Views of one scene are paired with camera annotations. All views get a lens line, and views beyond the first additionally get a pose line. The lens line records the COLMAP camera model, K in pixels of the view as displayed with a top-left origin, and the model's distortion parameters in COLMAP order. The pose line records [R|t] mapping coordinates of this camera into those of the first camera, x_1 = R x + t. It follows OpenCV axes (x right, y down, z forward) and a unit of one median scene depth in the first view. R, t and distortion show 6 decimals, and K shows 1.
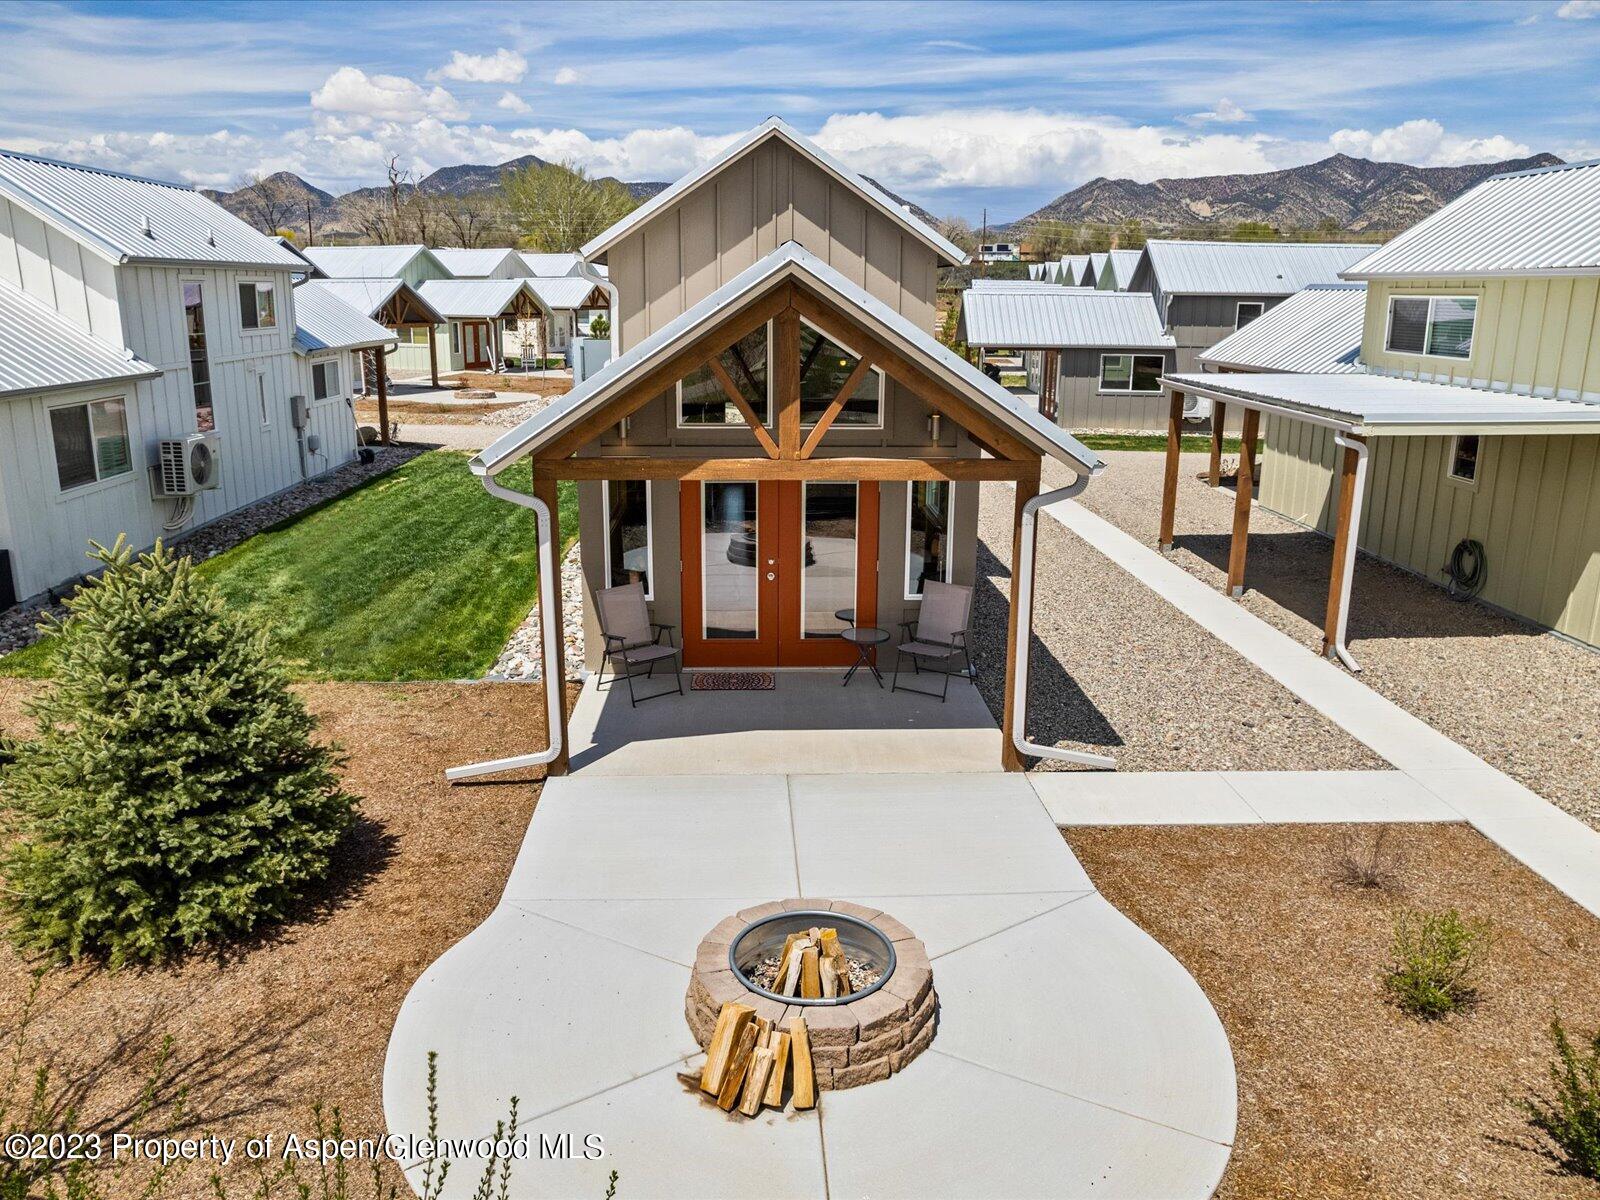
lens RADIAL K [[1189.8, 0, 803.5], [0, 1189.8, 602.0], [0, 0, 1]] dist [-0.082565, 0.060808]
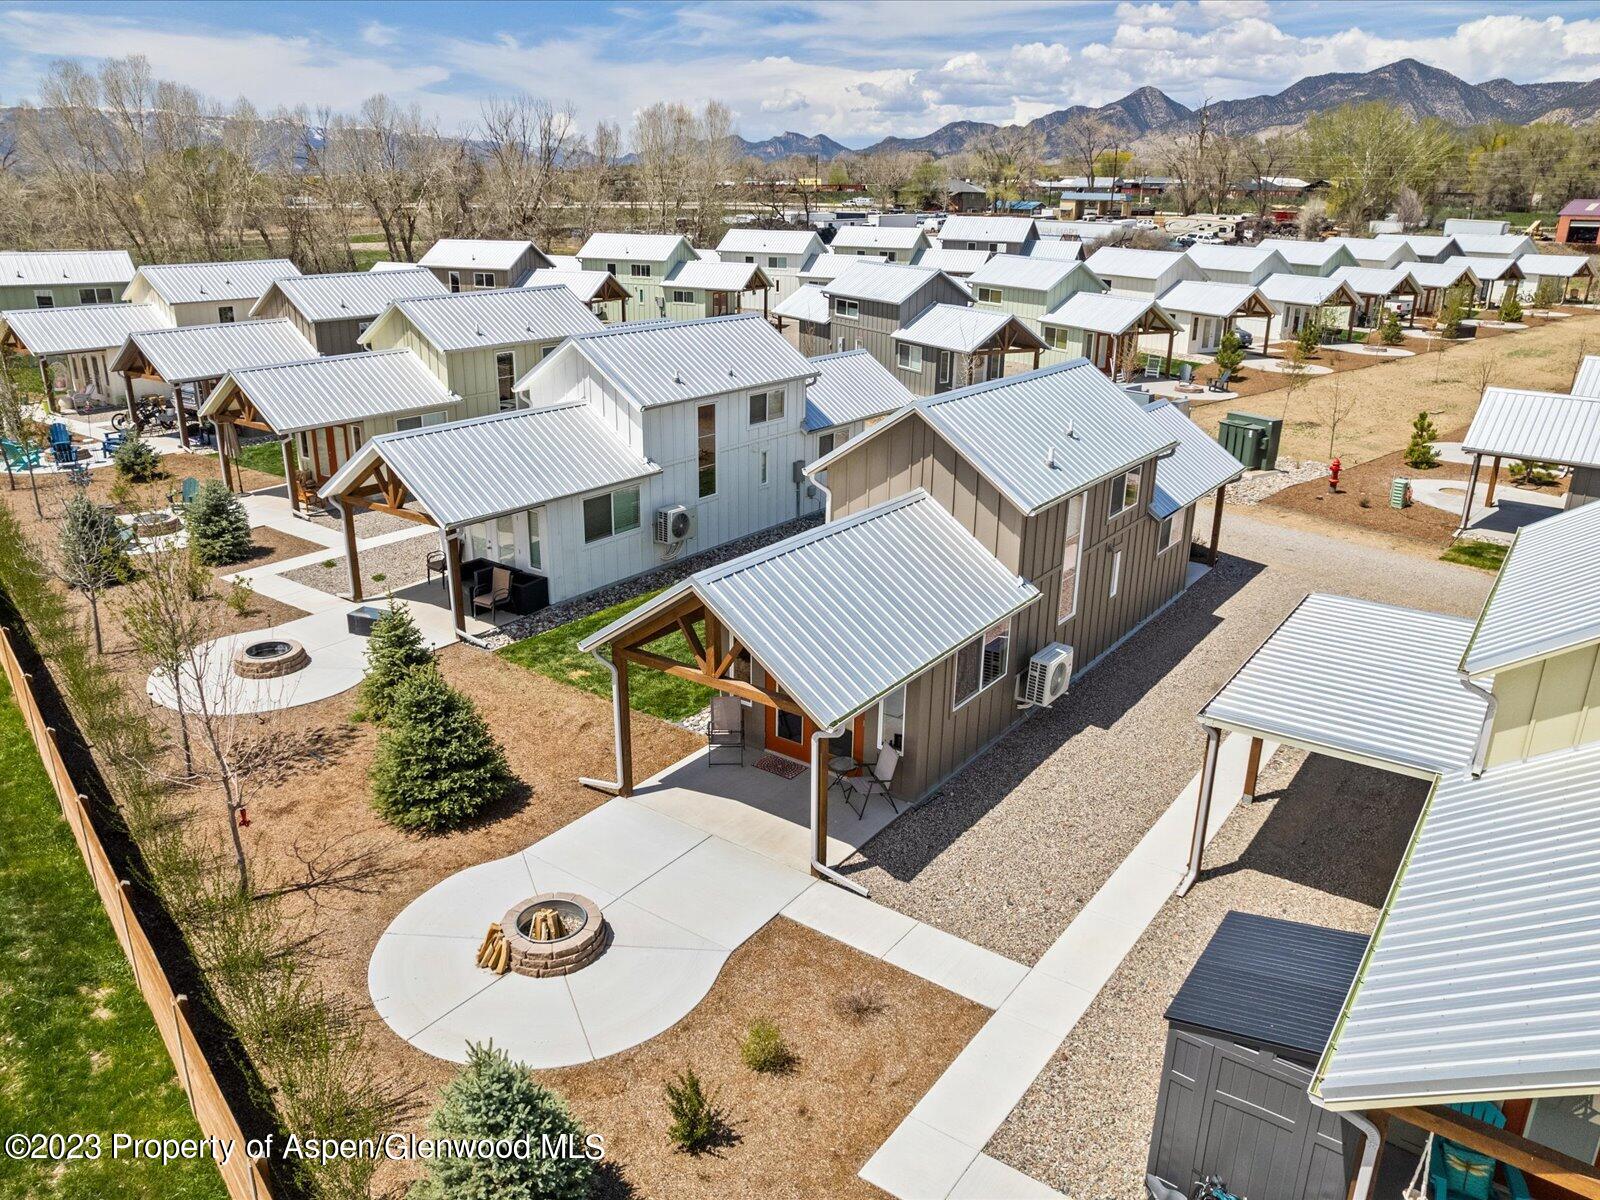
lens RADIAL K [[1150.0, 0, 803.5], [0, 1150.0, 599.4], [0, 0, 1]] dist [-0.082281, 0.069859]
pose [[0.783318, 0.208784, -0.585511, 0.938425], [-0.163065, 0.977938, 0.130562, -0.412193], [0.599853, -0.006795, 0.800082, -0.294140]]
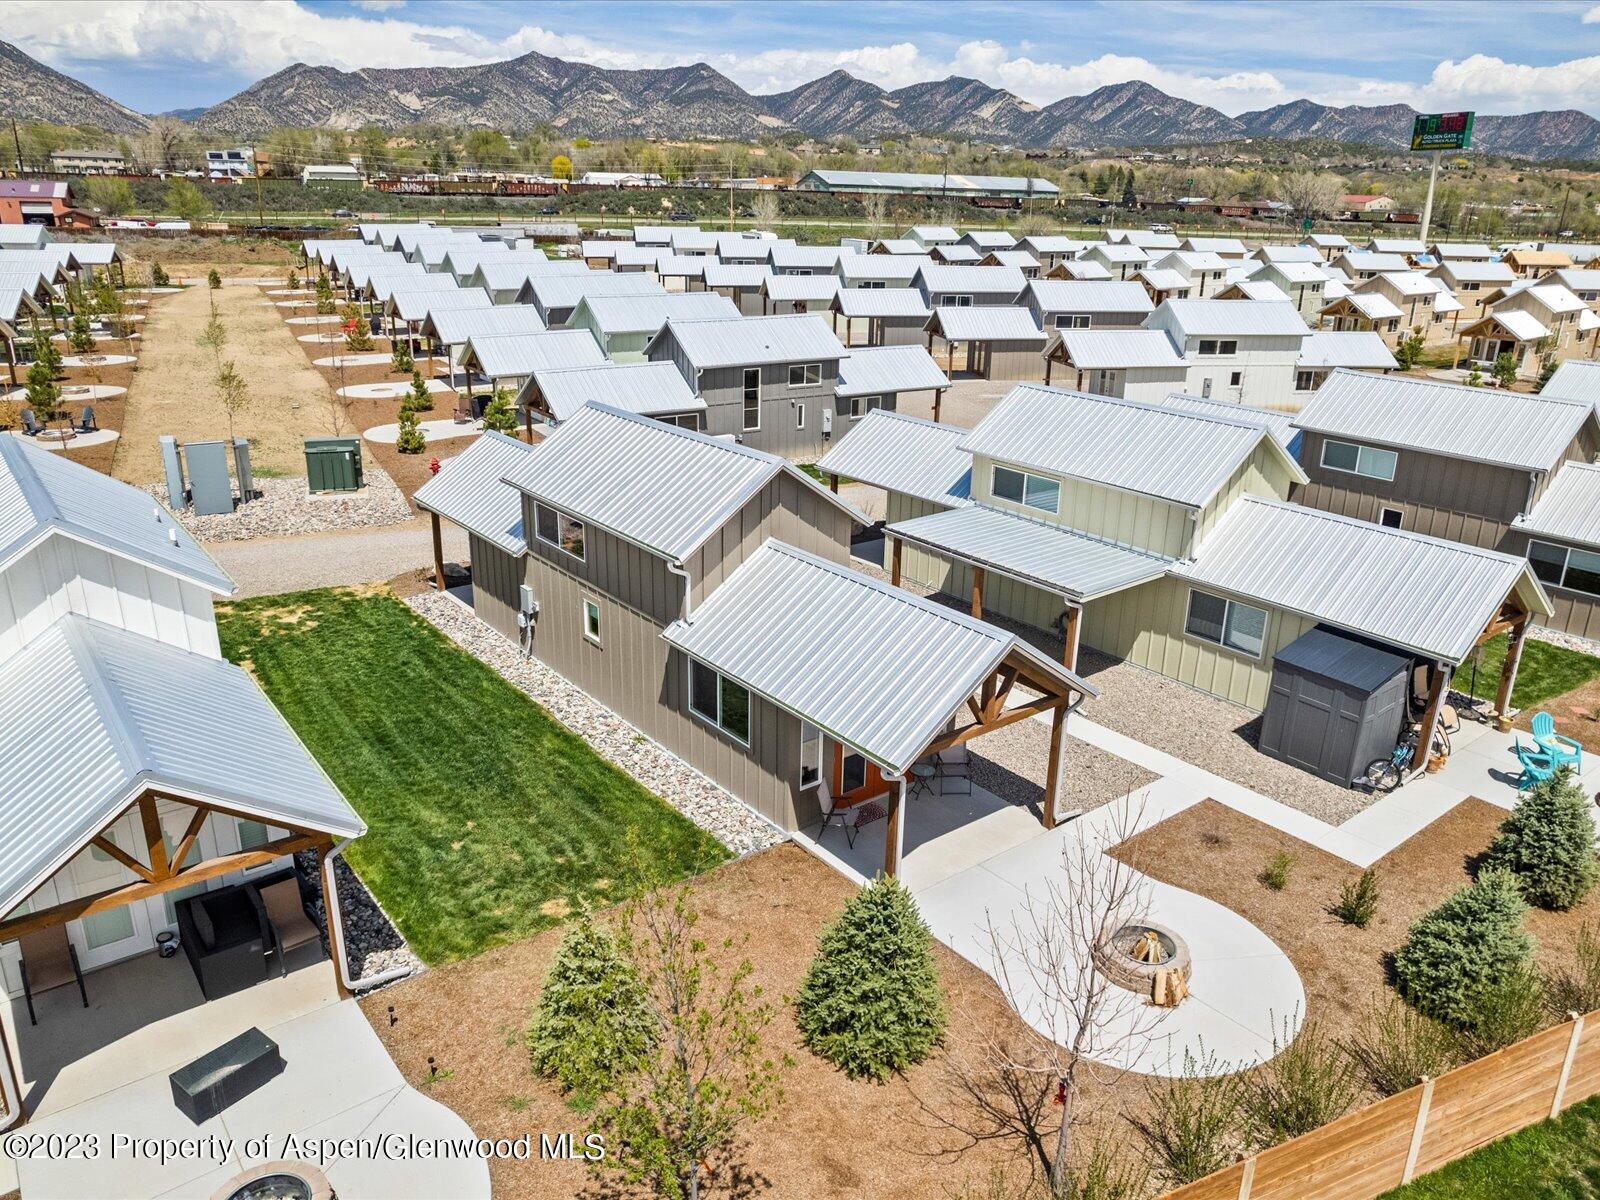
lens RADIAL K [[1150.0, 0, 803.5], [0, 1150.0, 599.4], [0, 0, 1]] dist [-0.082281, 0.069859]
pose [[0.811190, -0.185962, 0.554427, -1.112470], [0.133331, 0.981933, 0.134275, -0.533197], [-0.569381, -0.035001, 0.821329, -0.368583]]
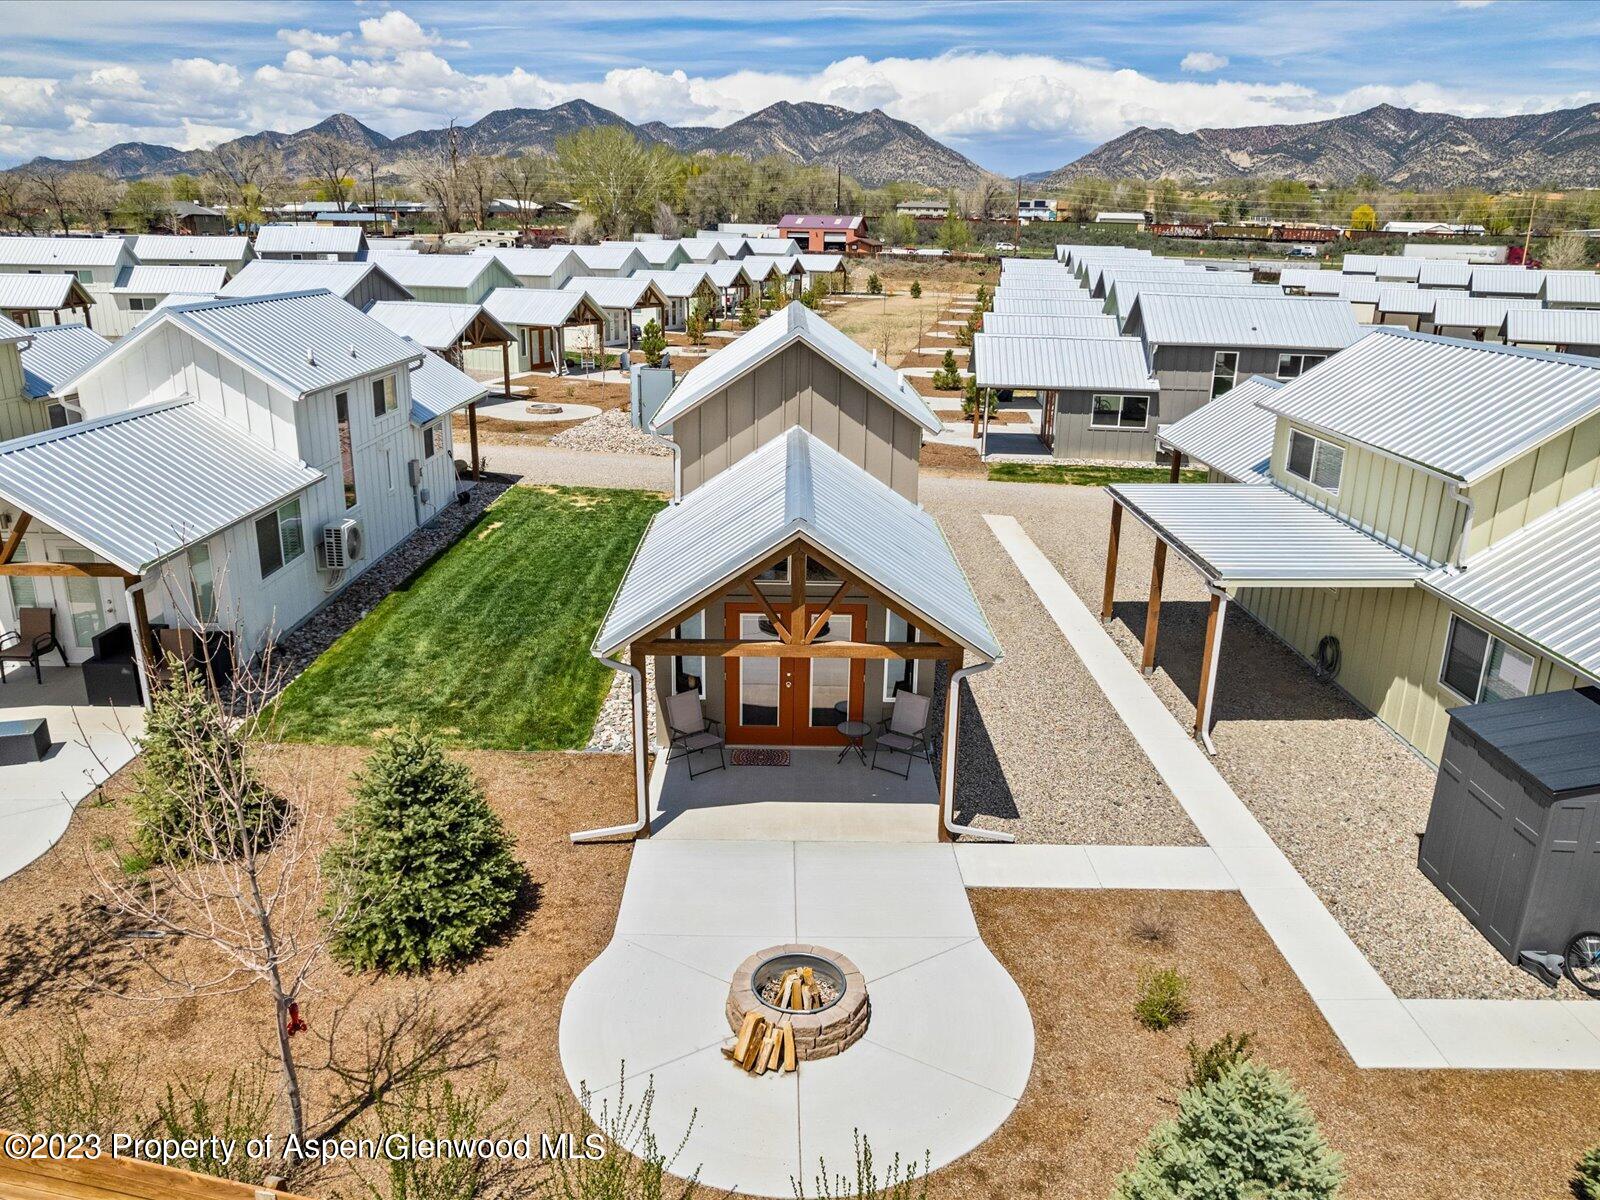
lens RADIAL K [[1150.0, 0, 803.5], [0, 1150.0, 599.4], [0, 0, 1]] dist [-0.082281, 0.069859]
pose [[0.999342, 0.020046, -0.030233, 0.032312], [-0.018471, 0.998502, 0.051499, -0.210570], [0.031220, -0.050907, 0.998215, -0.390884]]
